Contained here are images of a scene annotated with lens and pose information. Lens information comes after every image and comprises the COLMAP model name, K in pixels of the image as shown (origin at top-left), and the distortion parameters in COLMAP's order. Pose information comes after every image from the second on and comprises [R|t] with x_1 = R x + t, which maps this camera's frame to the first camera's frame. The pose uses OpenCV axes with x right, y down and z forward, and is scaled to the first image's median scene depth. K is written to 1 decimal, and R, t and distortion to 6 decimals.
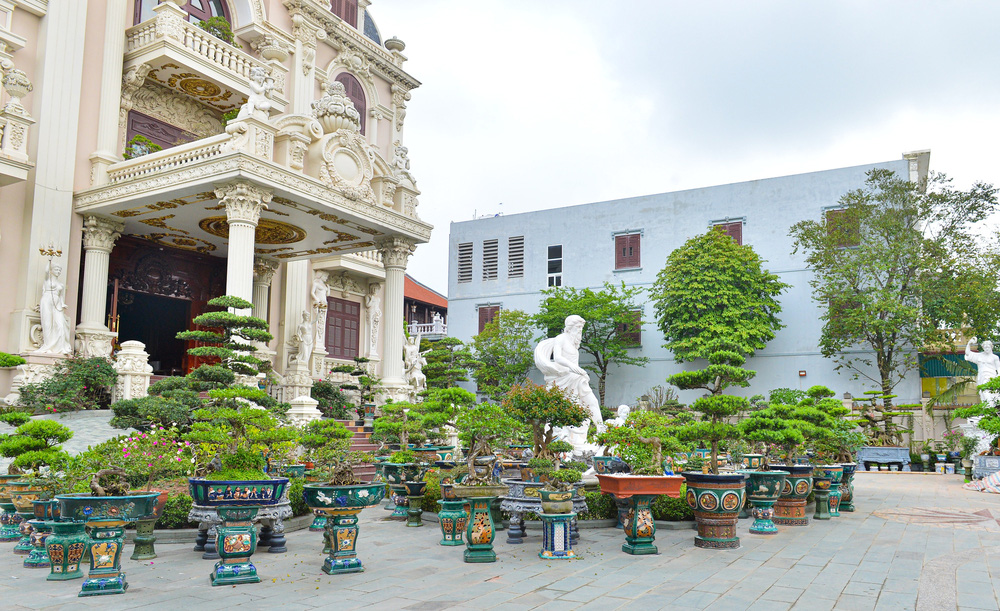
lens RADIAL K [[726.5, 0, 529.1], [0, 726.5, 352.8], [0, 0, 1]] dist [-0.001253, 0.001772]
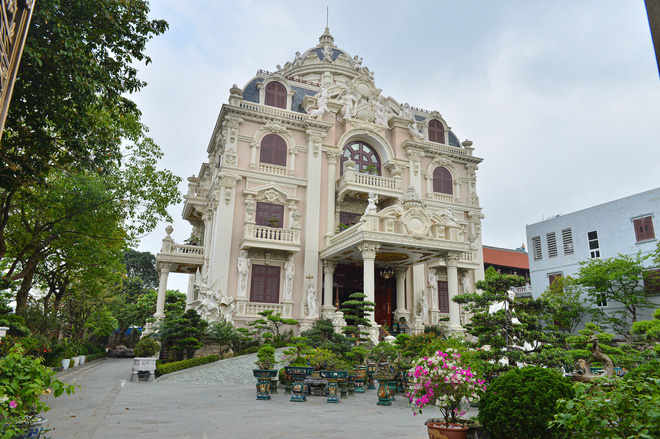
lens RADIAL K [[442.6, 0, 330.0], [0, 442.6, 219.5], [0, 0, 1]] dist [-0.008951, -0.003801]
pose [[0.781941, -0.163545, -0.601516, 0.247083], [0.049717, 0.978257, -0.201347, -0.014718], [0.621366, 0.127535, 0.773071, -0.121603]]
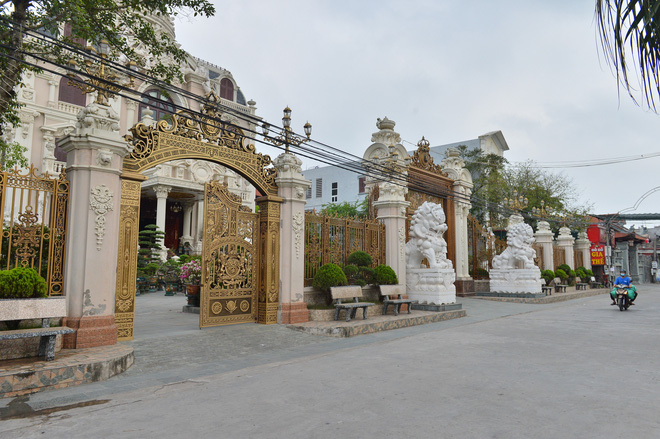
lens RADIAL K [[442.6, 0, 330.0], [0, 442.6, 219.5], [0, 0, 1]] dist [-0.008951, -0.003801]
pose [[0.977744, -0.028851, -0.207809, 0.424263], [0.026703, 0.999557, -0.013133, -0.031340], [0.208096, 0.007291, 0.978081, -0.407223]]
